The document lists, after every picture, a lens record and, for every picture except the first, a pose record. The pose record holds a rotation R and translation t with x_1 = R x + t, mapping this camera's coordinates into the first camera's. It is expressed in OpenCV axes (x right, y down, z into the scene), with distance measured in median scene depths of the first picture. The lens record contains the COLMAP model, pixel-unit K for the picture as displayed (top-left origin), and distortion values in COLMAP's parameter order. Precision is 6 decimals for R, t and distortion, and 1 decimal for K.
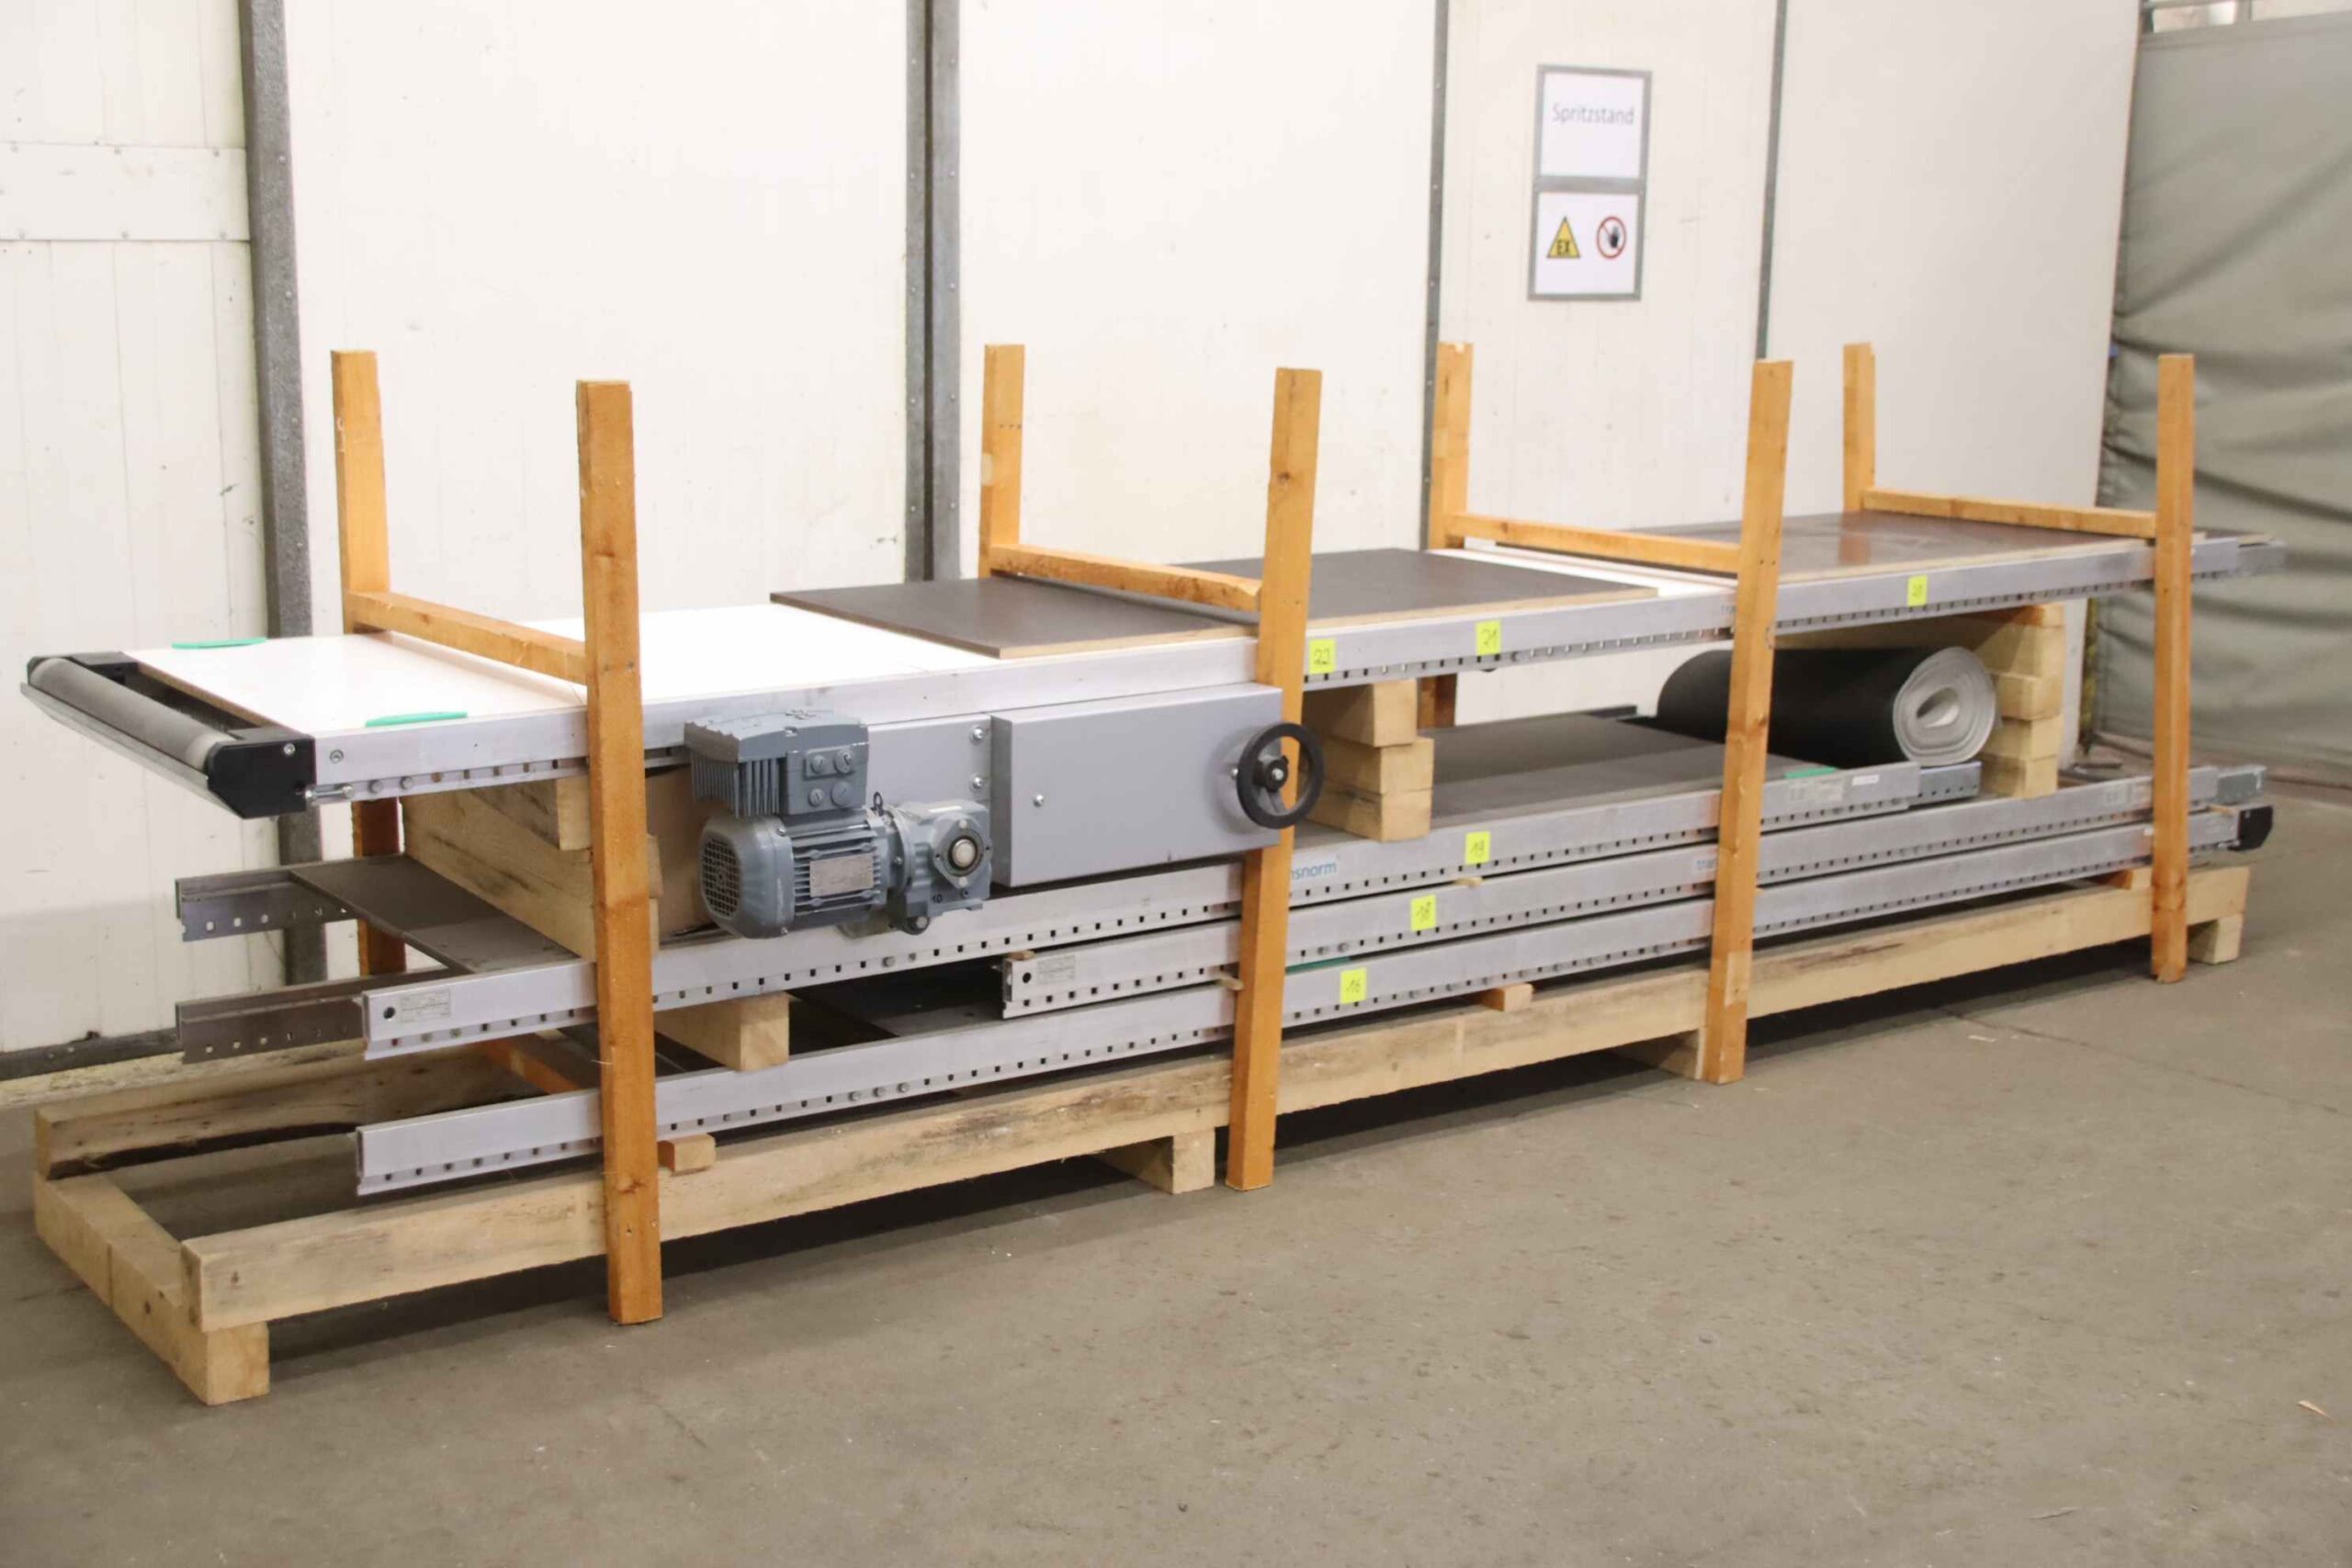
lens RADIAL K [[2874.1, 0, 1176.0], [0, 2874.1, 784.0], [0, 0, 1]] dist [-0.015058, 0.033158]
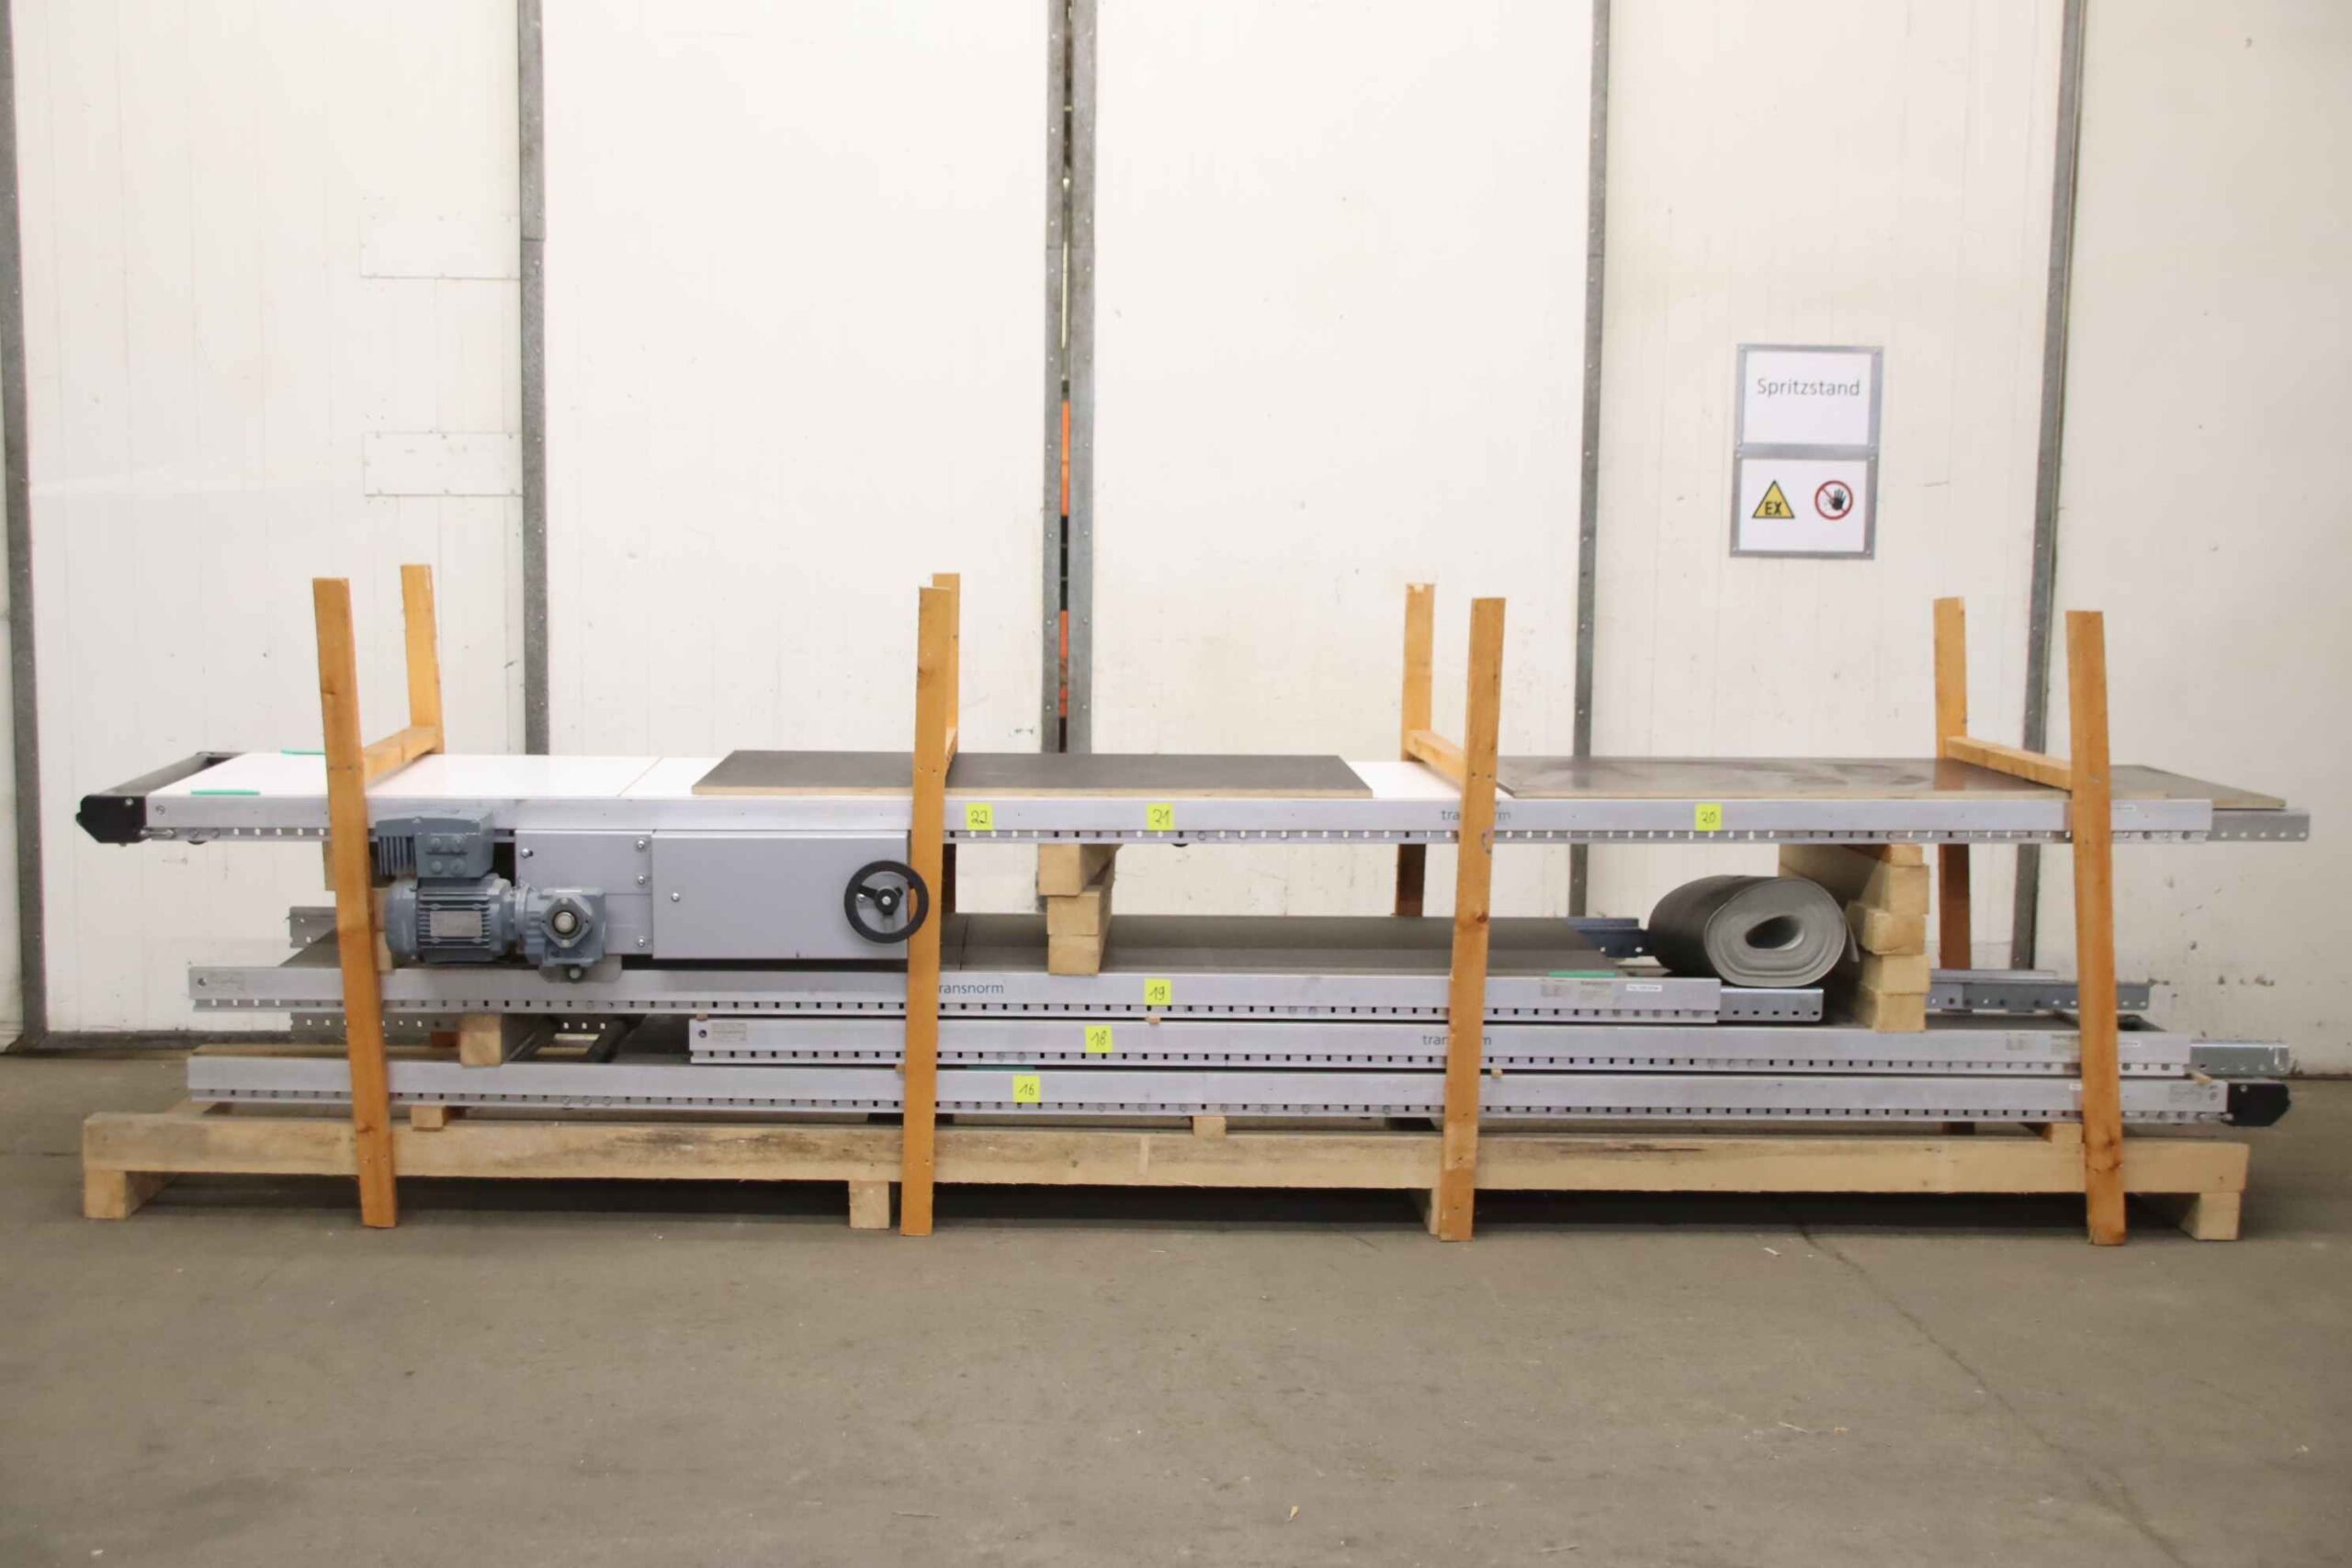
lens RADIAL K [[2710.0, 0, 1176.0], [0, 2710.0, 784.0], [0, 0, 1]] dist [-0.075421, 0.284224]
pose [[0.827829, 0.057366, -0.558040, 0.775197], [-0.109074, 0.992233, -0.059806, 0.003024], [0.550274, 0.110377, 0.827656, 0.063196]]
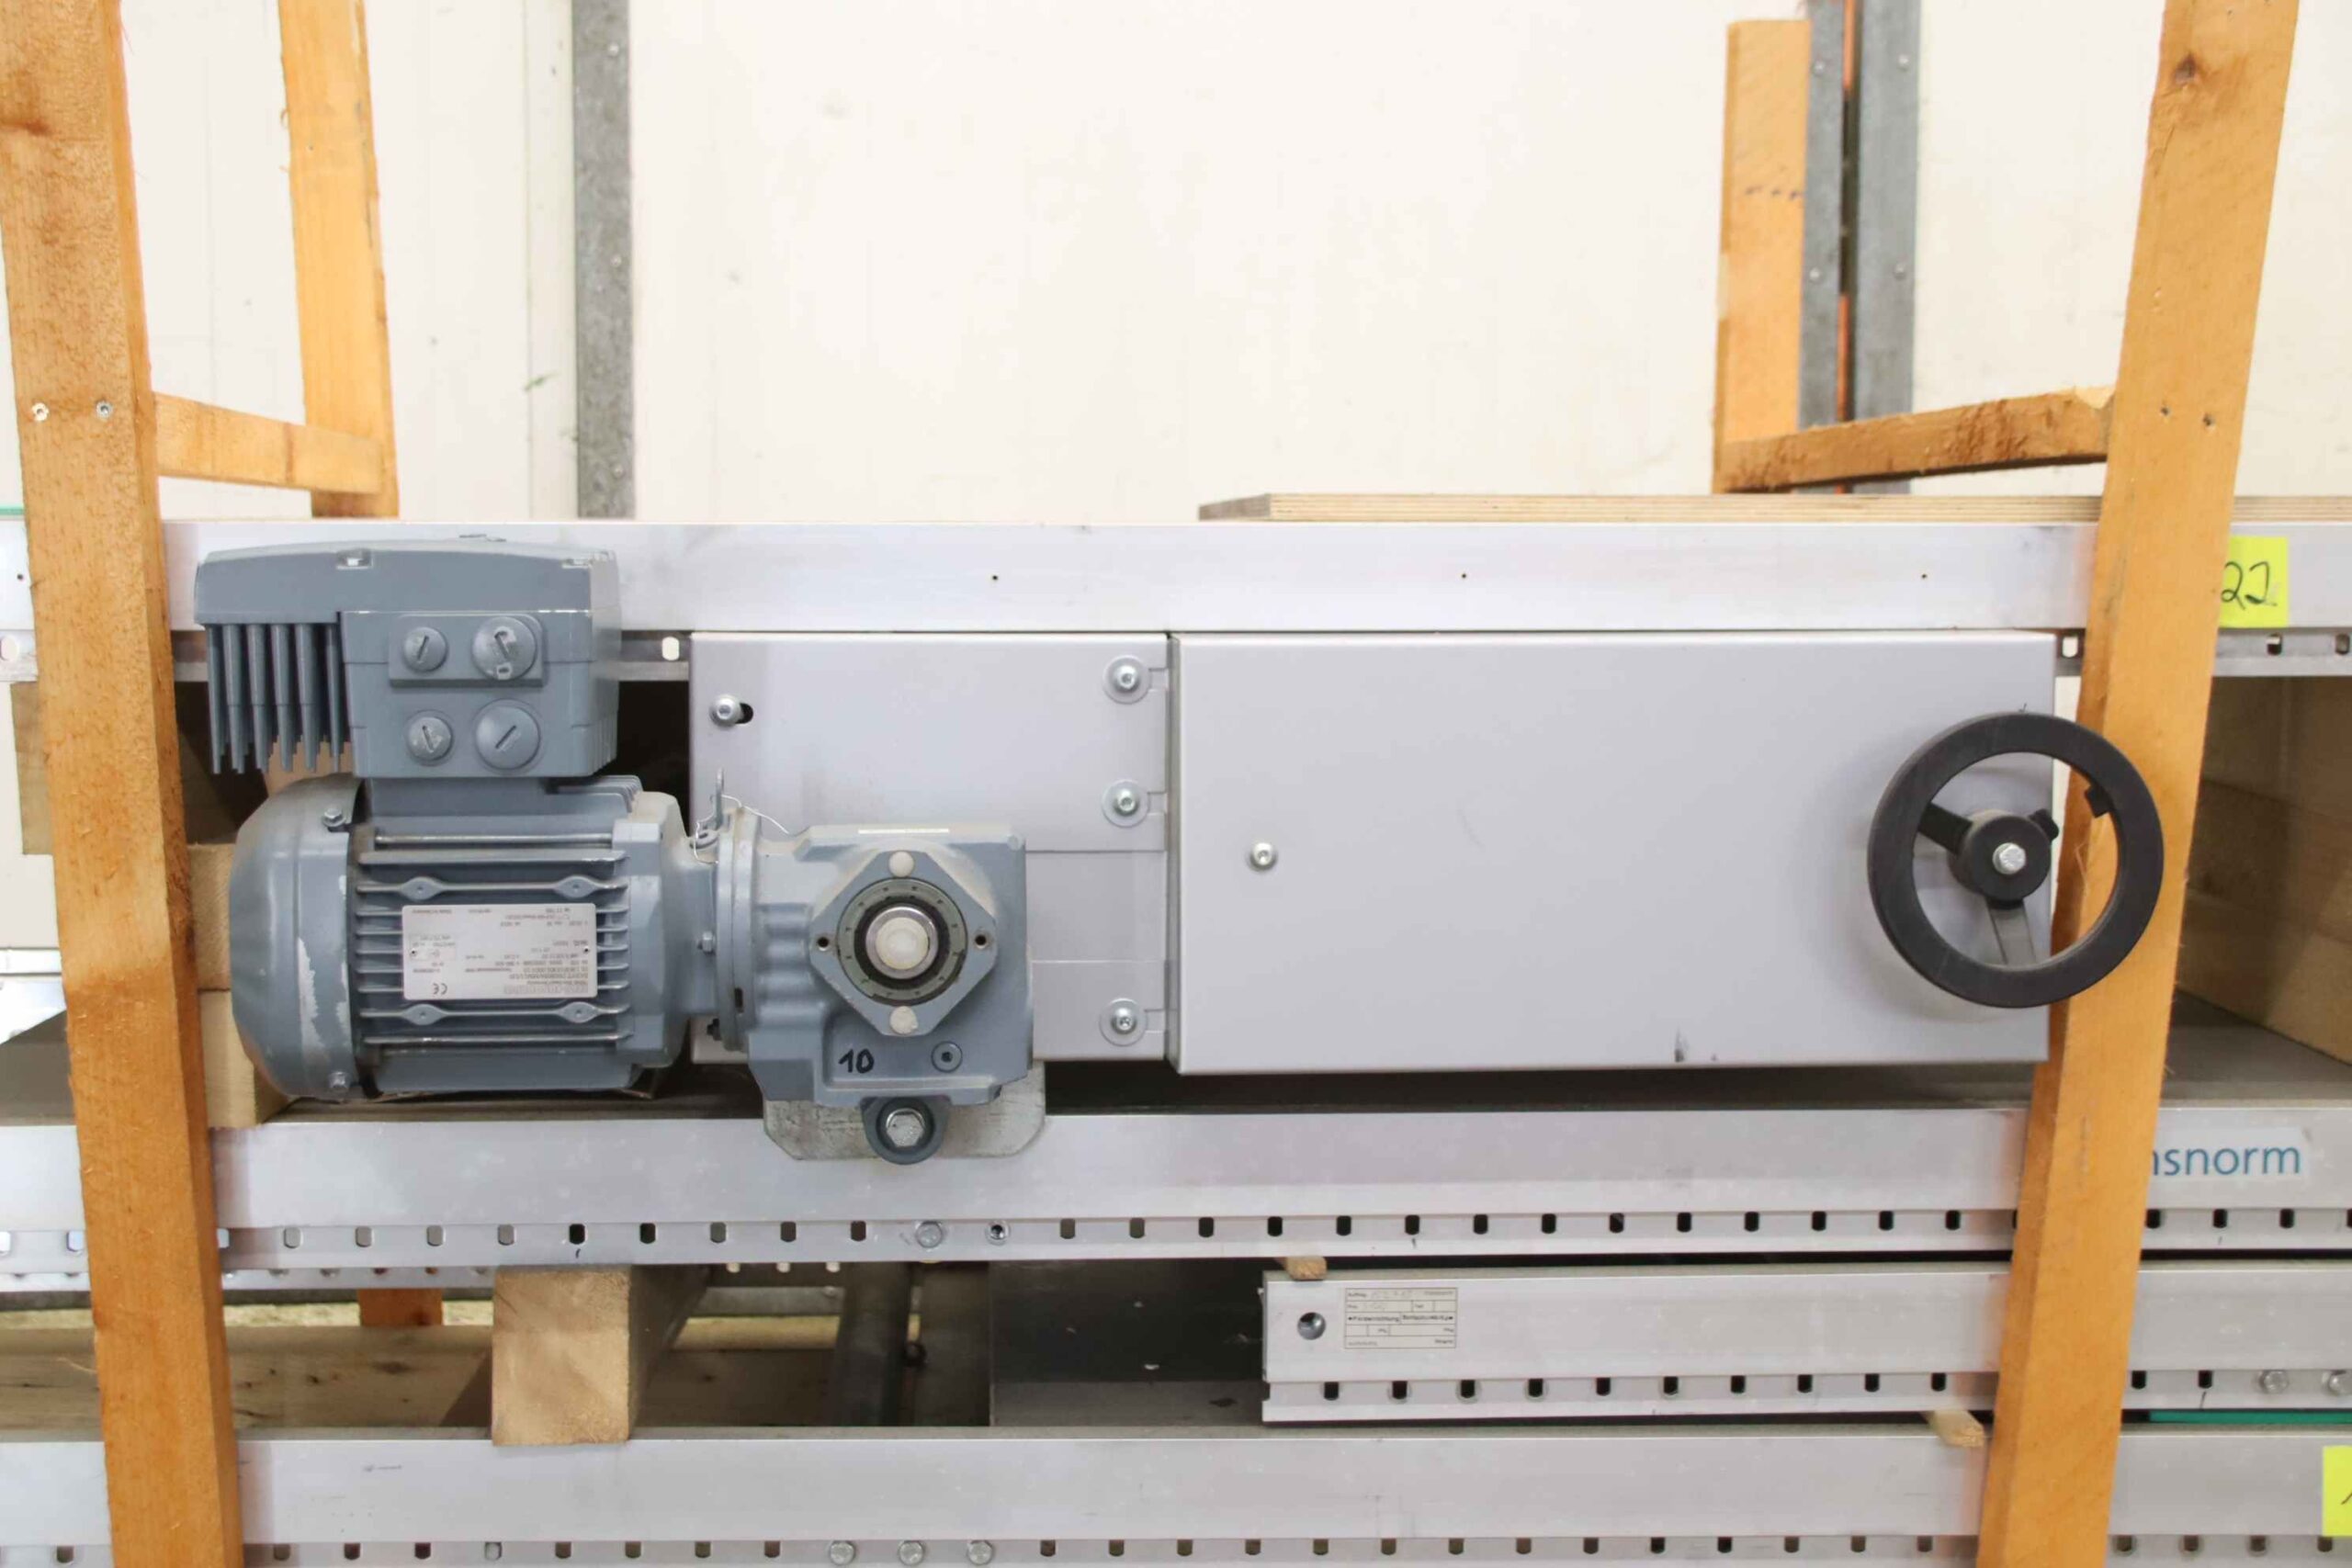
lens RADIAL K [[3017.8, 0, 1176.0], [0, 3017.8, 784.0], [0, 0, 1]] dist [0.000622, 0.031117]
pose [[0.836226, 0.029672, -0.547582, 0.149197], [-0.097387, 0.990698, -0.095039, 0.032489], [0.539668, 0.132801, 0.831337, 0.594106]]
